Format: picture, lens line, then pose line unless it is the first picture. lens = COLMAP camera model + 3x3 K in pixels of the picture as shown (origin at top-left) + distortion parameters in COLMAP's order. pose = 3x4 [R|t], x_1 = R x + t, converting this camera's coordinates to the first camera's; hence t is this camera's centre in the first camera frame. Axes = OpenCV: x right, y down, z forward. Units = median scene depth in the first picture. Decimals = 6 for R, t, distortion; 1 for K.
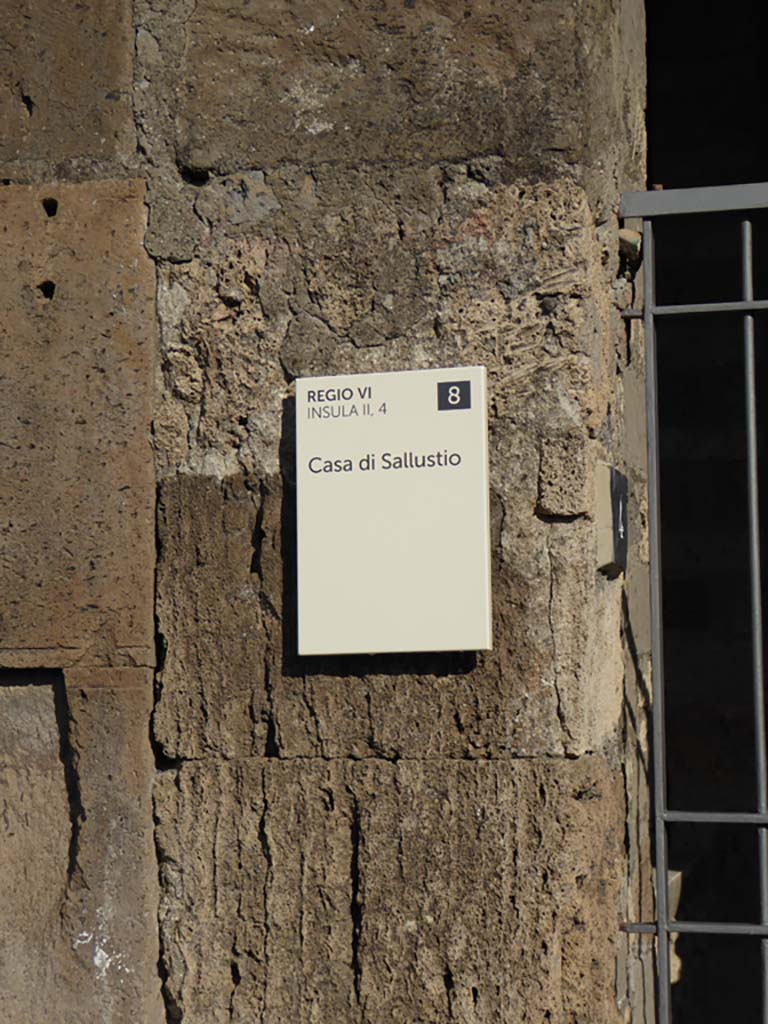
lens RADIAL K [[2089.4, 0, 384.1], [0, 2089.4, 512.4], [0, 0, 1]] dist [0.108592, 0.000000]
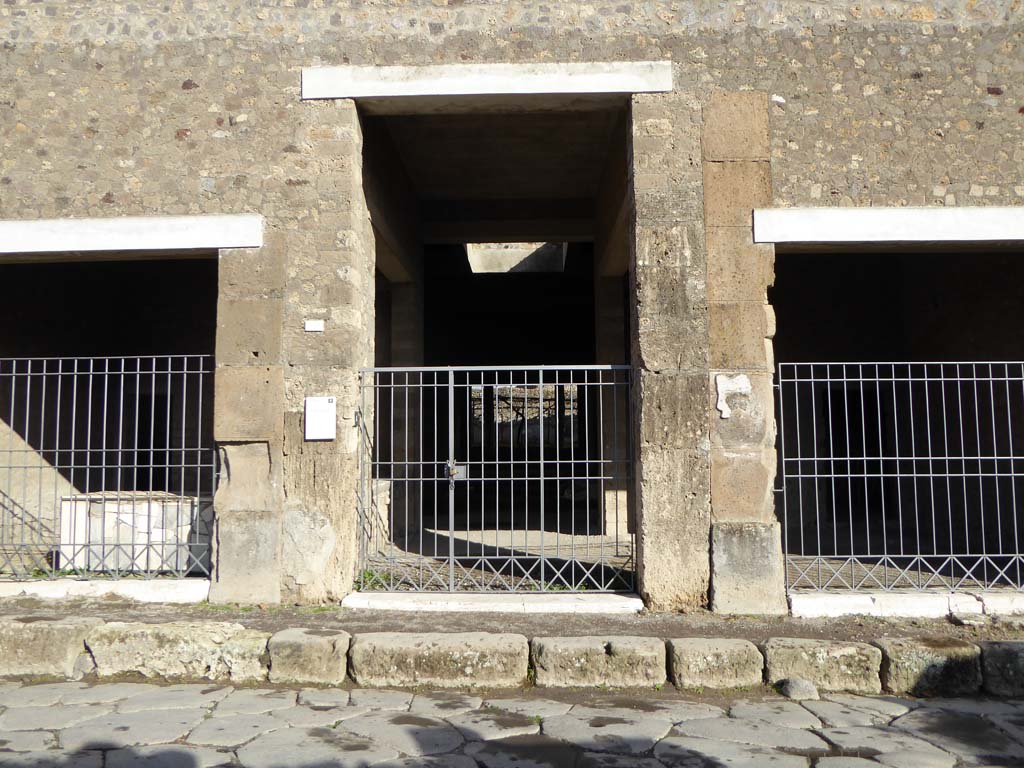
lens RADIAL K [[717.2, 0, 511.1], [0, 717.2, 382.6], [0, 0, 1]] dist [-0.004740, -0.000374]
pose [[0.974509, 0.018536, 0.223583, 0.081021], [-0.017851, 0.999828, -0.005083, -0.110781], [-0.223639, 0.000962, 0.974672, -1.366322]]
